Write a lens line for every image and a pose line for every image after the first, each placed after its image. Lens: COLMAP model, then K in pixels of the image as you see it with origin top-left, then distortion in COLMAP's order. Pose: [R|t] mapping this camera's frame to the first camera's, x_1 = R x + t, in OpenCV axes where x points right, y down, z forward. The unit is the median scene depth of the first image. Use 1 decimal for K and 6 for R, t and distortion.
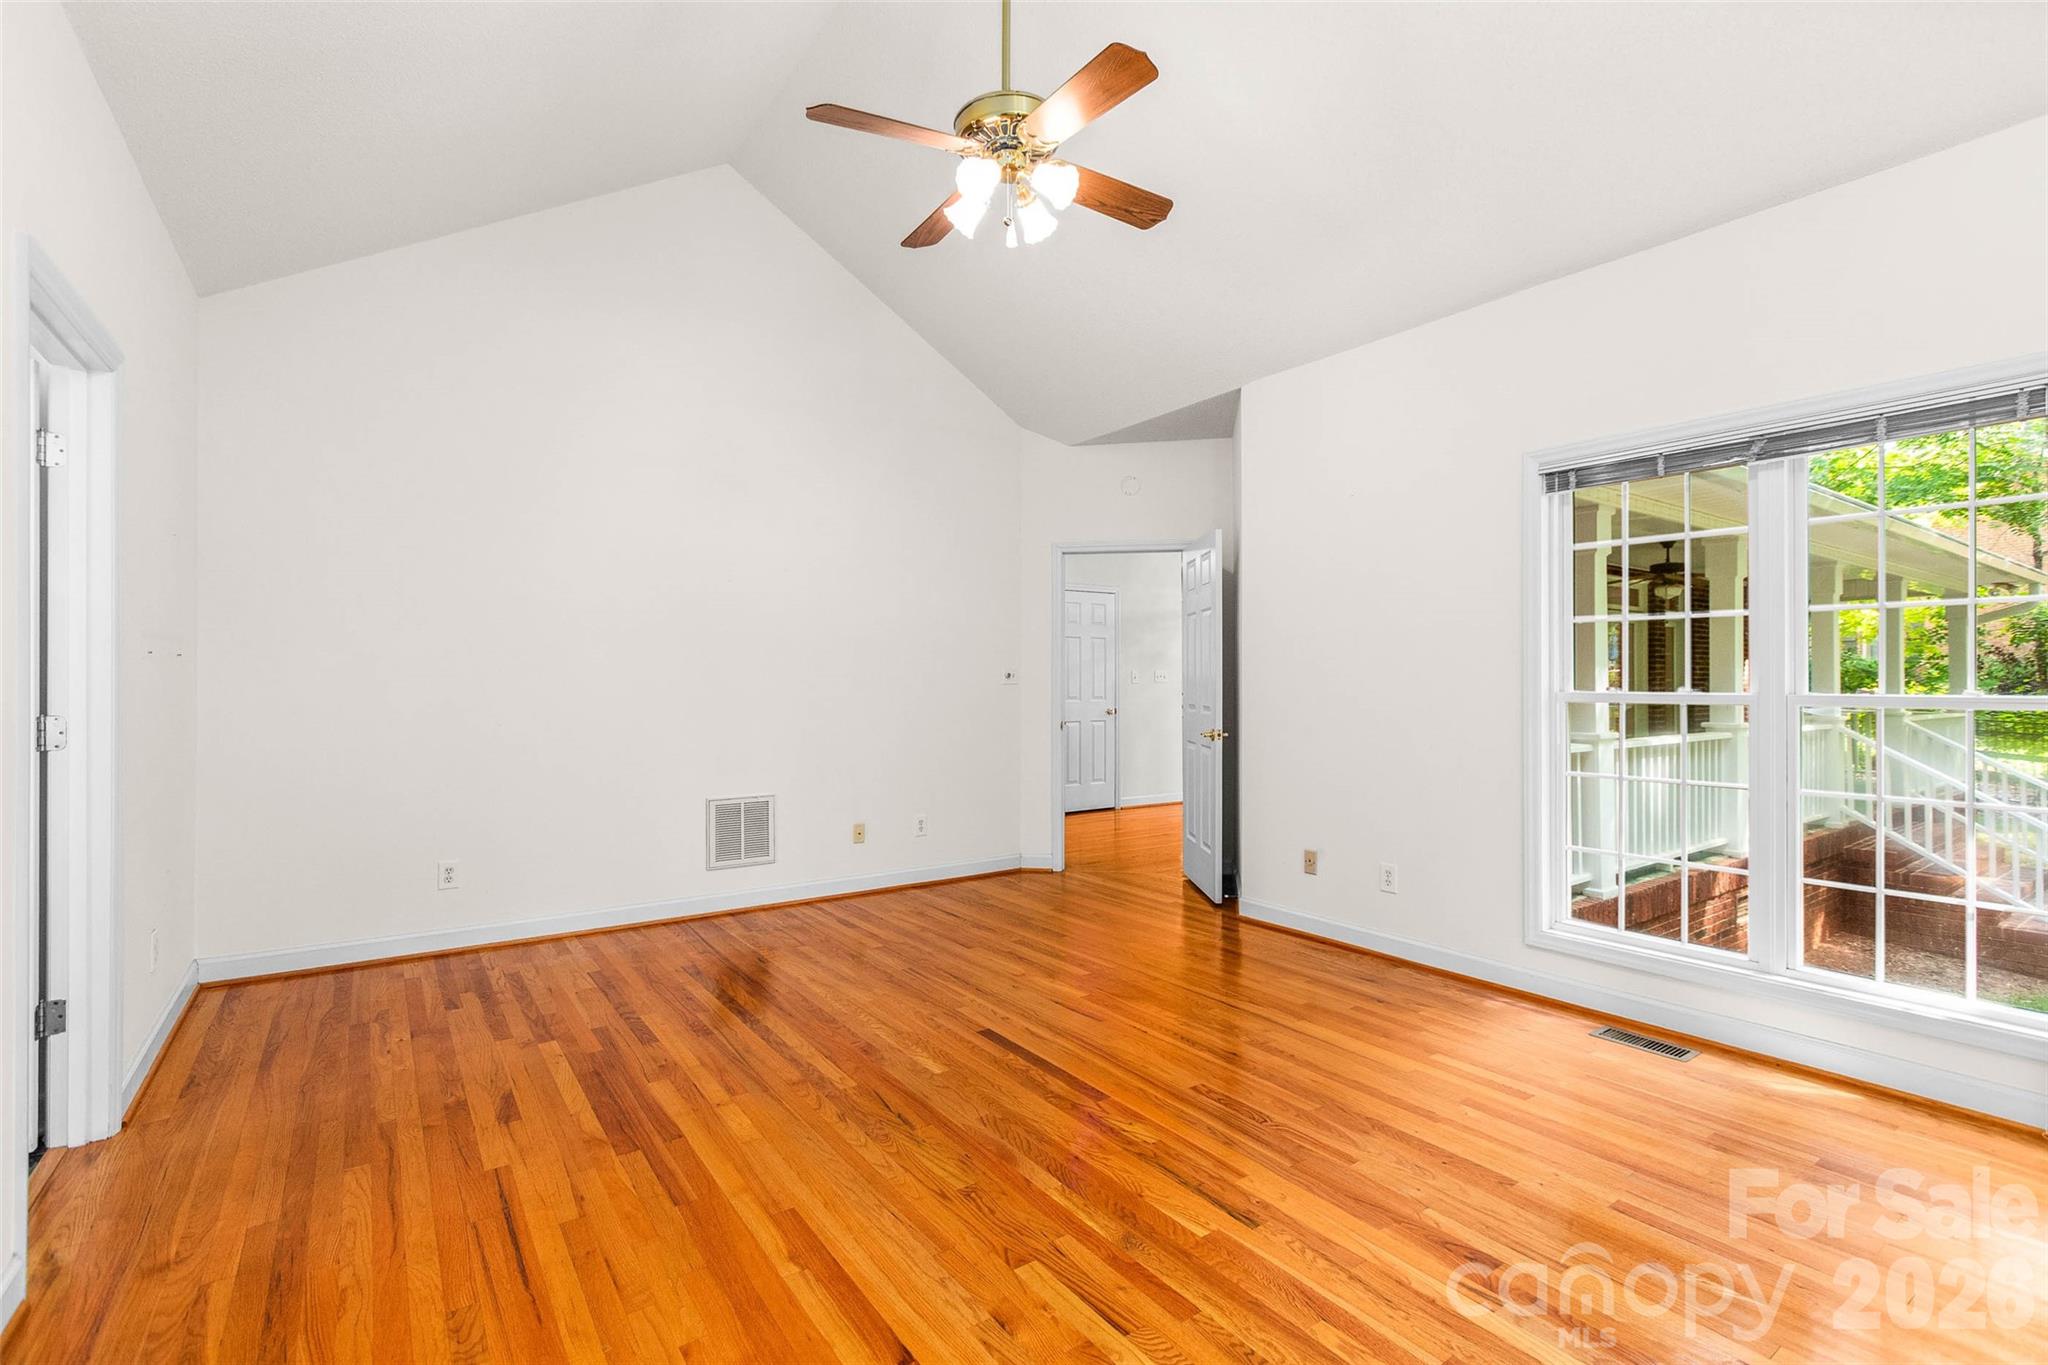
lens RADIAL K [[949.2, 0, 1014.3], [0, 949.2, 675.5], [0, 0, 1]] dist [0.008476, -0.002121]
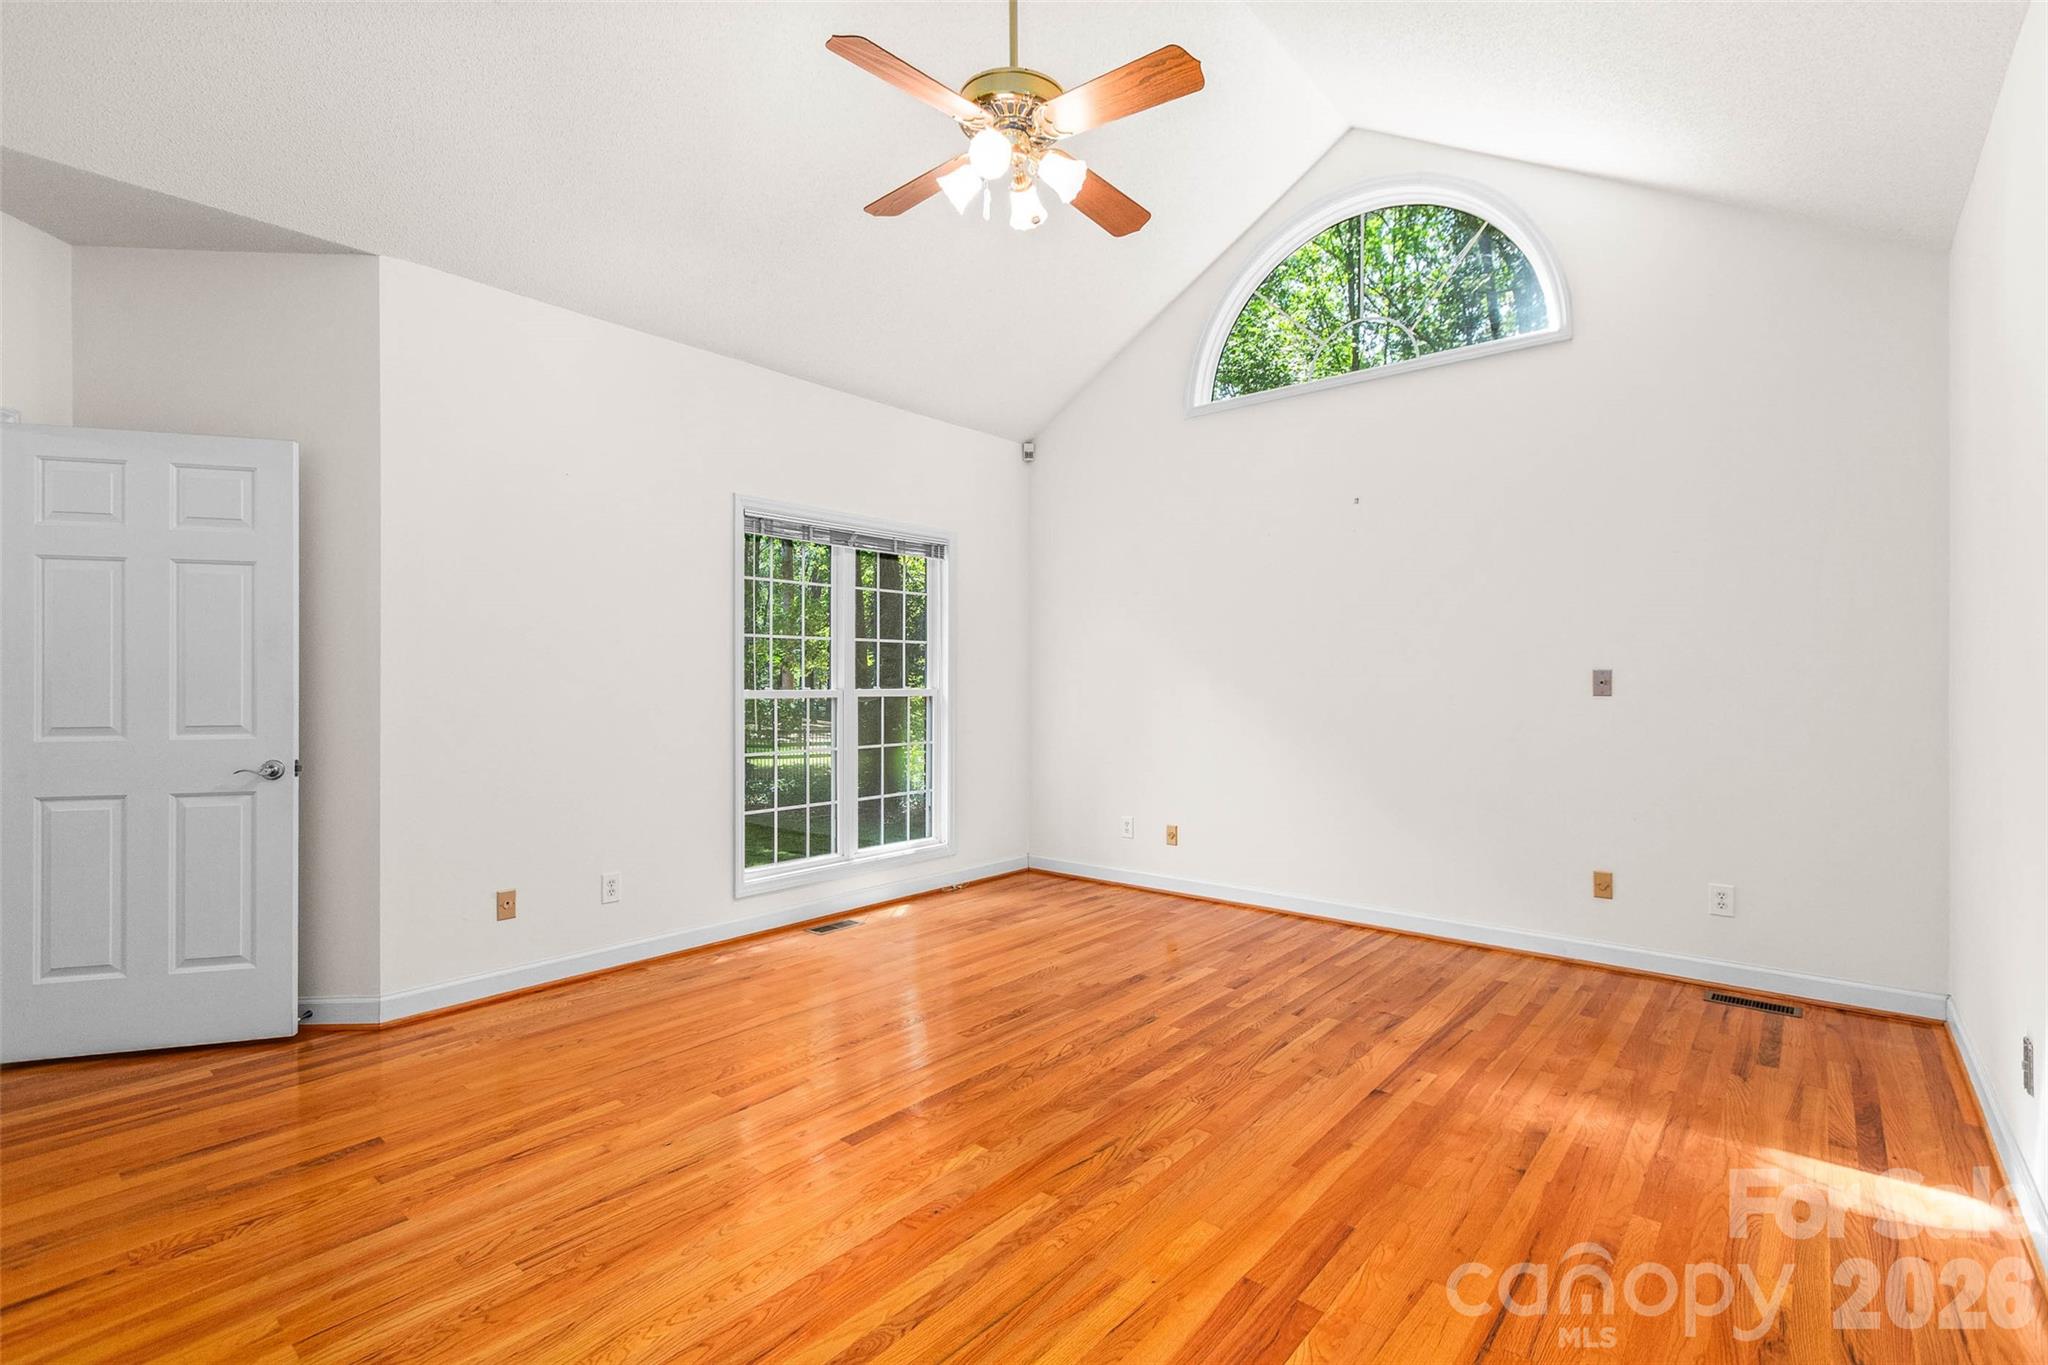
lens RADIAL K [[949.2, 0, 1032.6], [0, 949.2, 682.3], [0, 0, 1]] dist [0.008476, -0.002121]
pose [[-0.277565, -0.000908, 0.960706, -0.878103], [-0.002511, 0.999997, 0.000219, 0.006440], [-0.960703, -0.002351, -0.277567, 1.168977]]
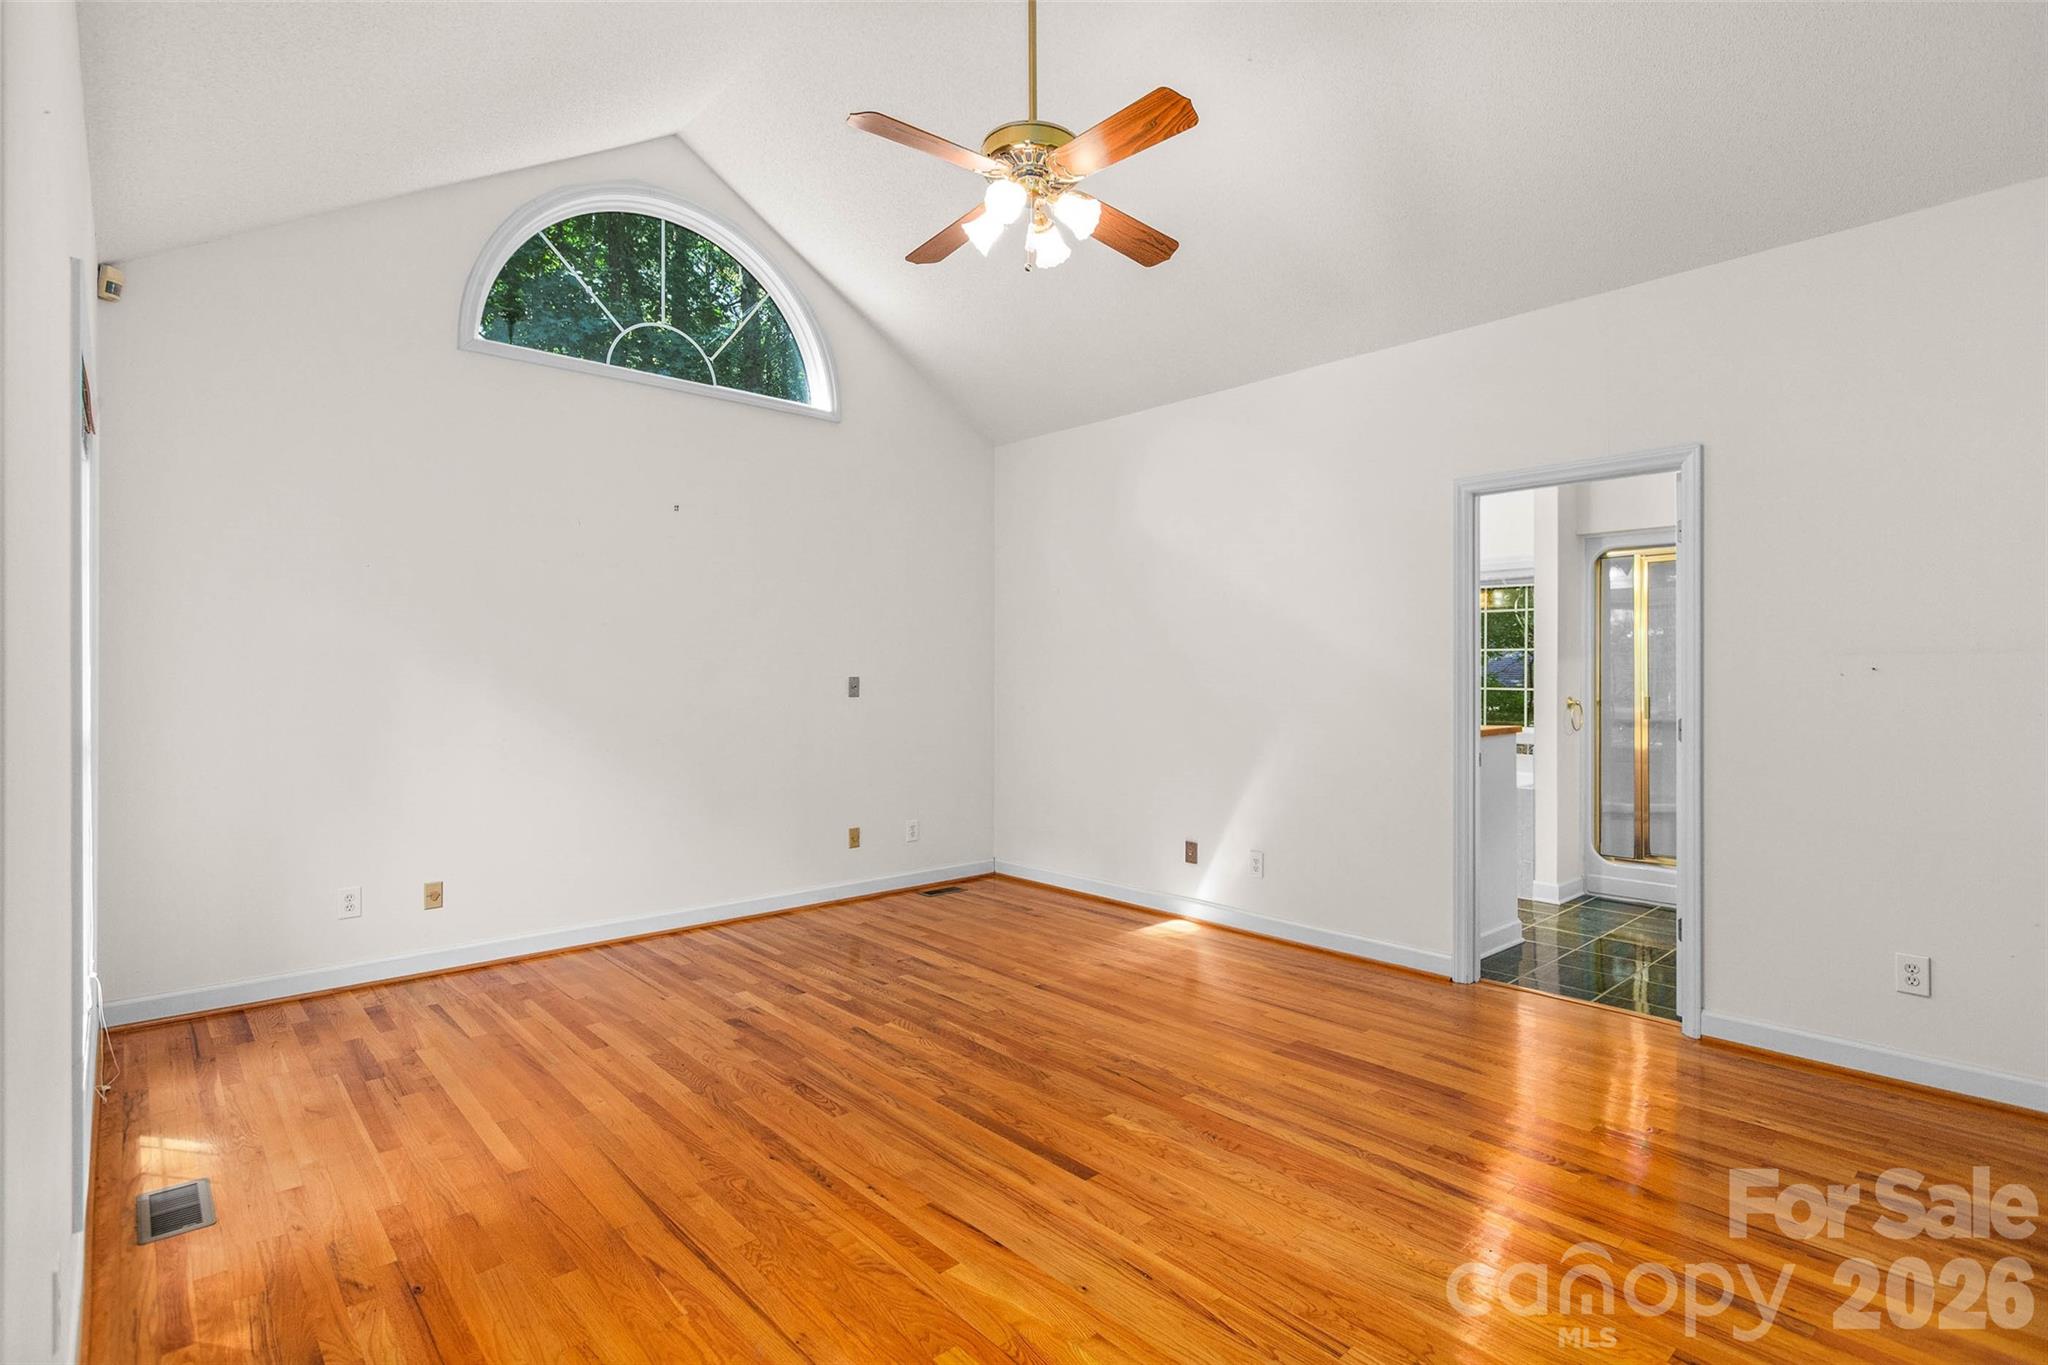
lens RADIAL K [[968.2, 0, 1040.9], [0, 968.2, 677.8], [0, 0, 1]] dist [-0.002037, -0.000449]
pose [[-0.989348, -0.000493, -0.145571, 0.126078], [-0.000694, 0.999999, 0.001329, -0.016002], [0.145570, 0.001415, -0.989347, 1.899096]]
